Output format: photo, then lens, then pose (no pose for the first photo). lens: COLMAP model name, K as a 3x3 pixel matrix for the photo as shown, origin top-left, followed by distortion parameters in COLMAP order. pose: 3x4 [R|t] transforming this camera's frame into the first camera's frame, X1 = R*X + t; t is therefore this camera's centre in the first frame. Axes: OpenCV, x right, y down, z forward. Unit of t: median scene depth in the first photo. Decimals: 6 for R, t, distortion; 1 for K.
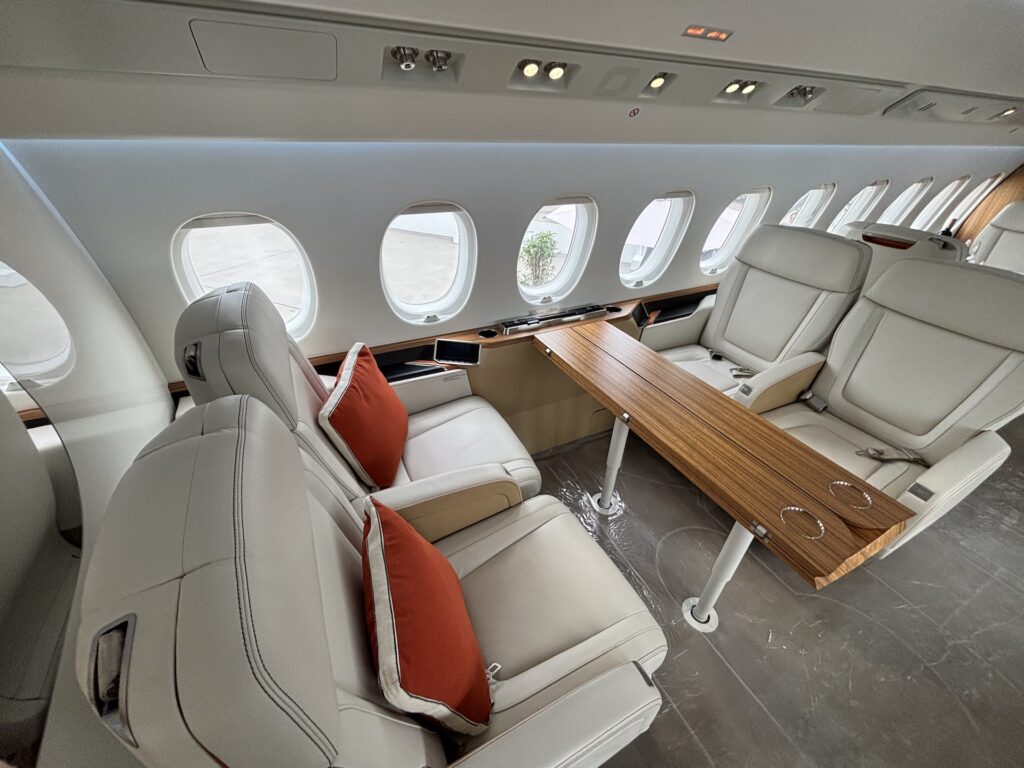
lens RADIAL K [[407.1, 0, 510.8], [0, 407.1, 381.2], [0, 0, 1]] dist [0.000343, -0.000173]
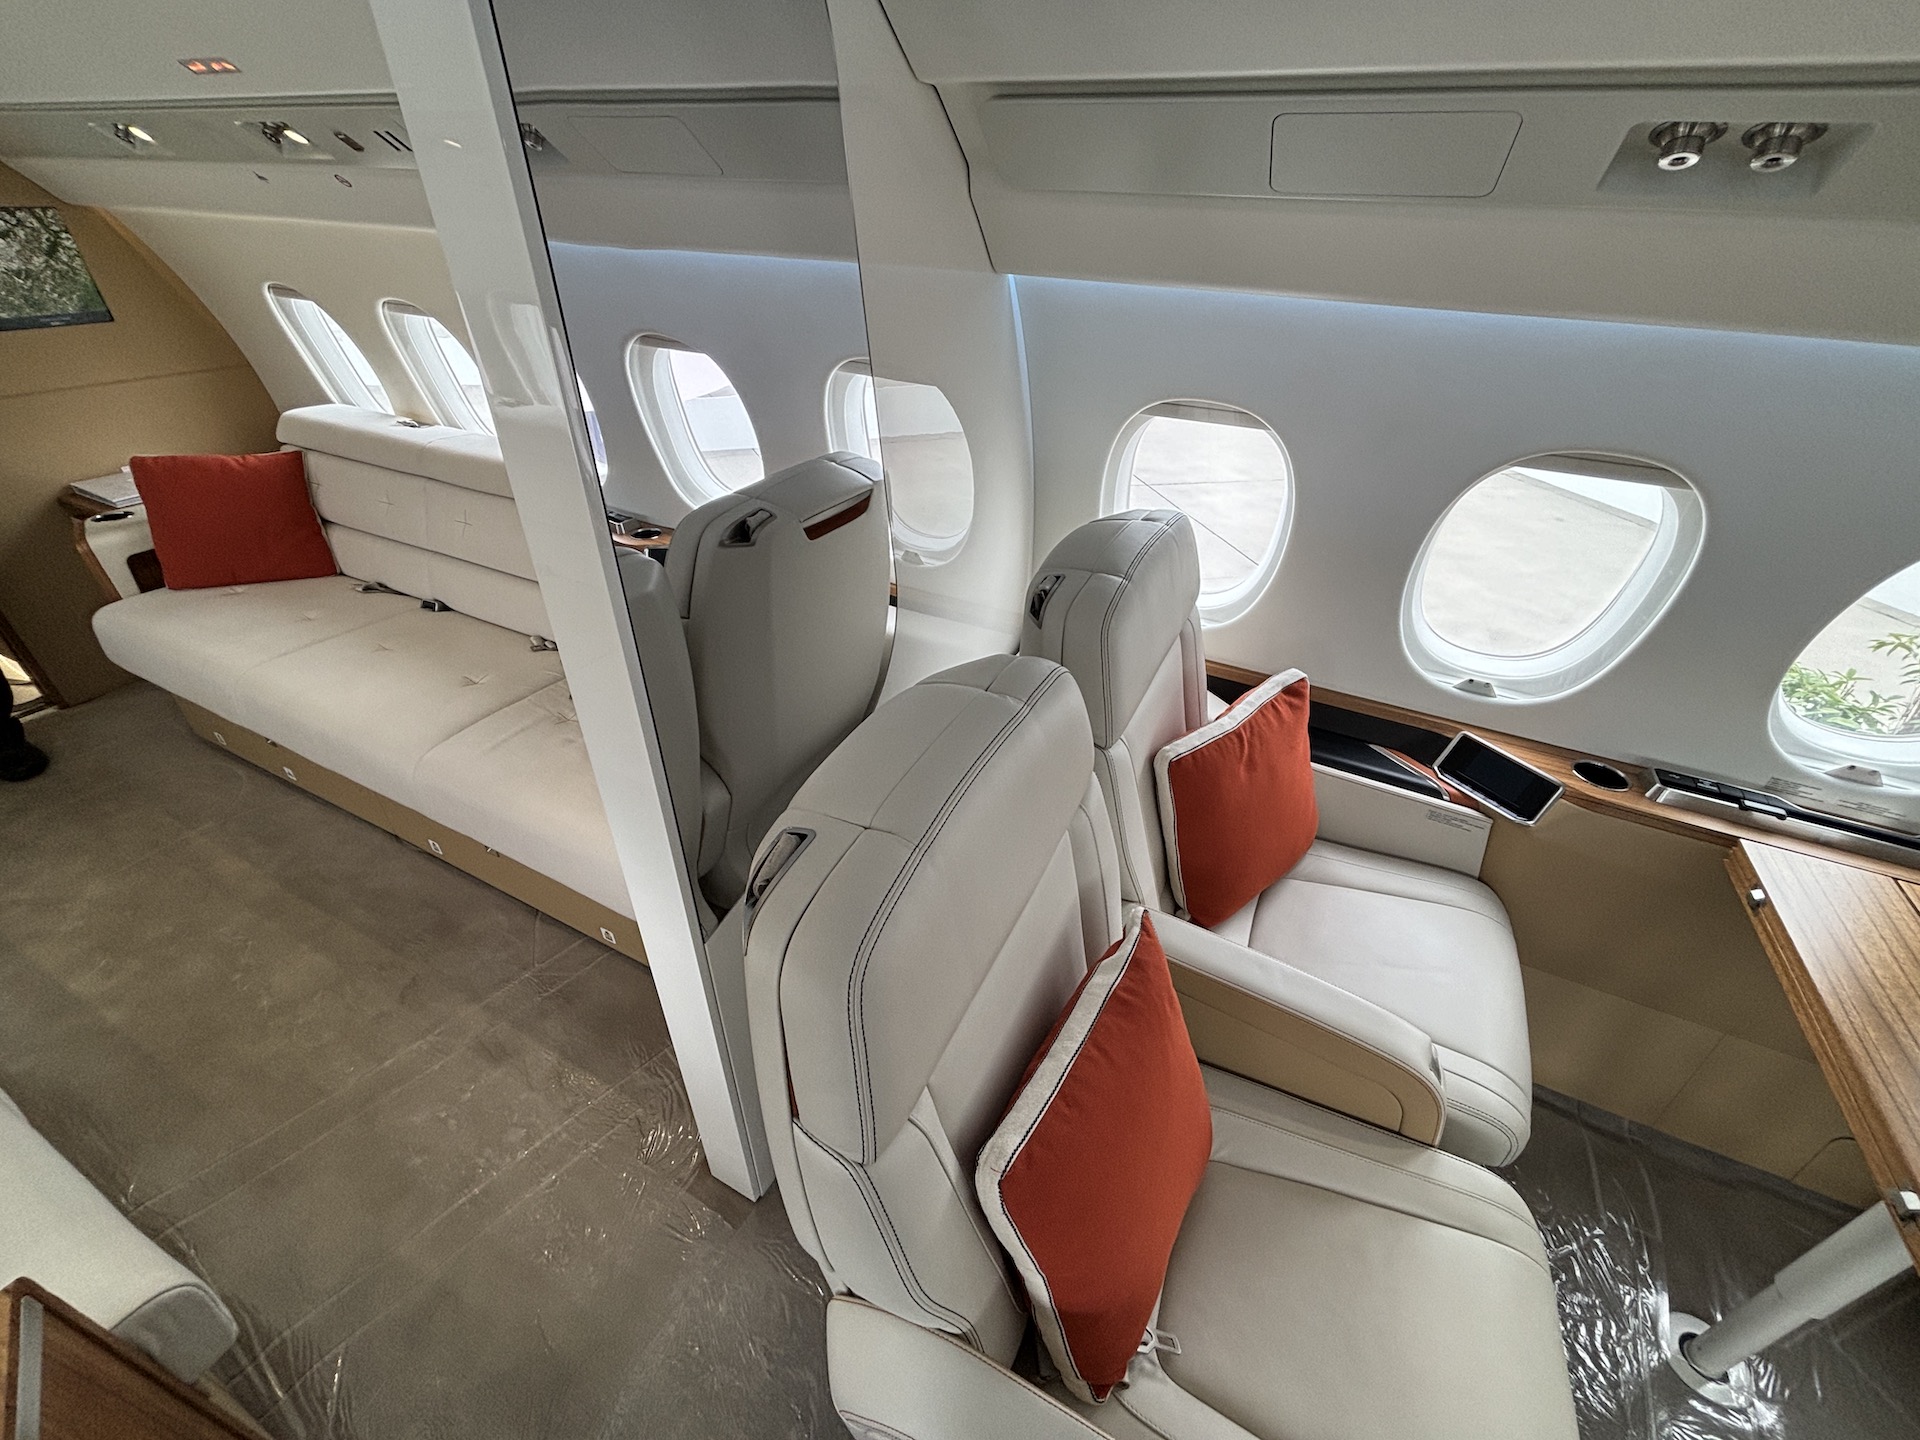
lens RADIAL K [[768.2, 0, 965.8], [0, 768.2, 713.6], [0, 0, 1]] dist [0.000757, -0.000022]
pose [[0.597389, 0.434348, -0.674143, 0.072858], [-0.446073, 0.878555, 0.170764, -0.021732], [0.666442, 0.198705, 0.718590, -0.006951]]
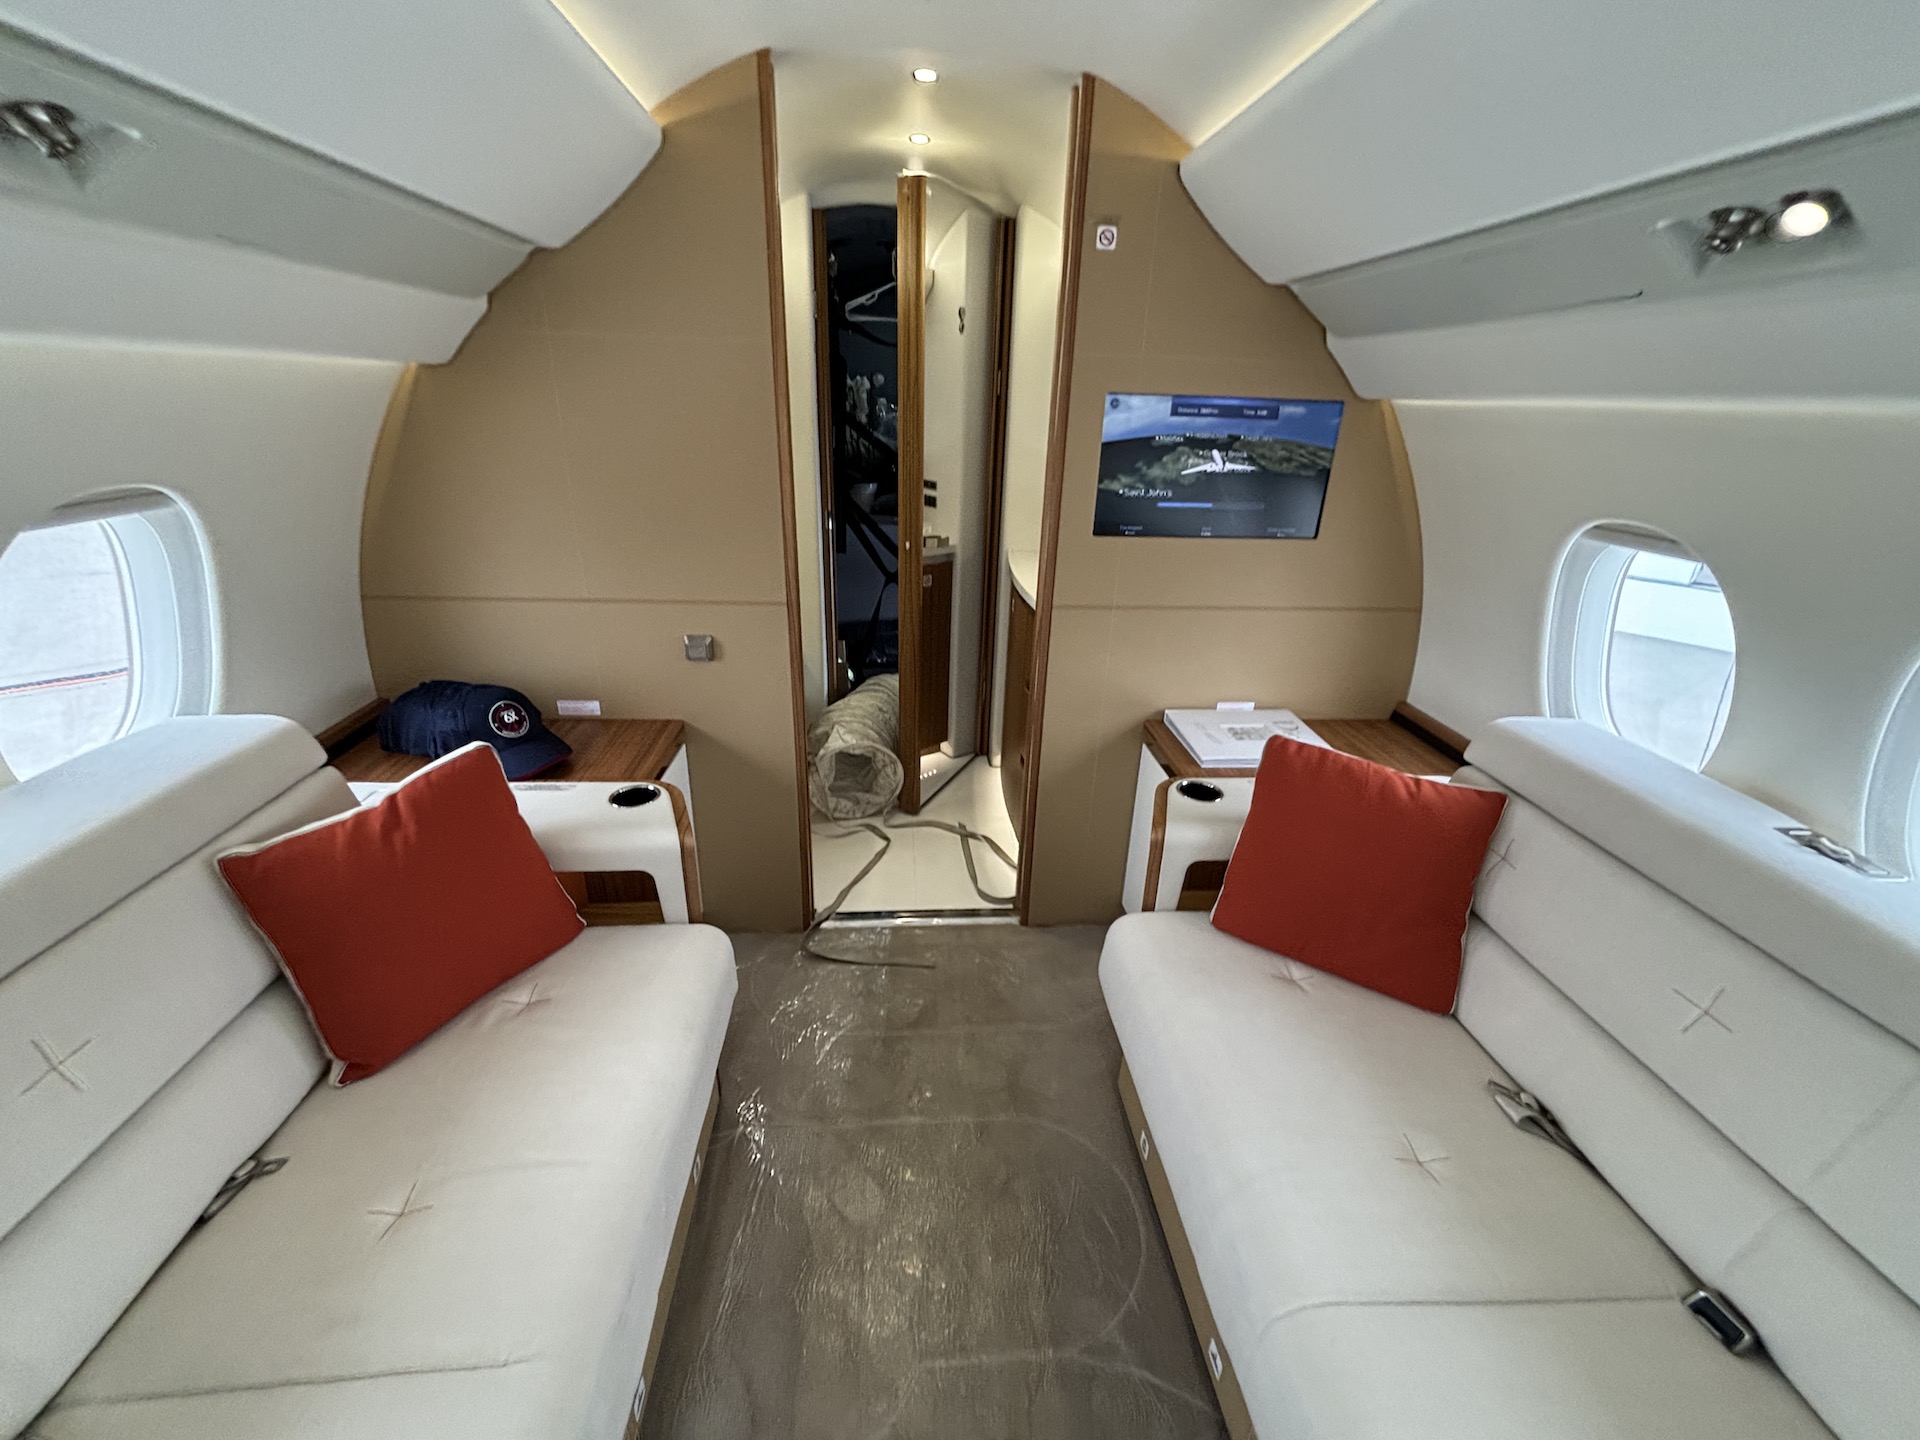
lens RADIAL K [[768.2, 0, 965.8], [0, 768.2, 713.6], [0, 0, 1]] dist [0.000757, -0.000022]
pose [[-0.369938, 0.314264, -0.874290, -1.446817], [-0.541583, 0.691673, 0.477782, 0.314209], [0.754873, 0.650251, -0.085676, -0.437313]]
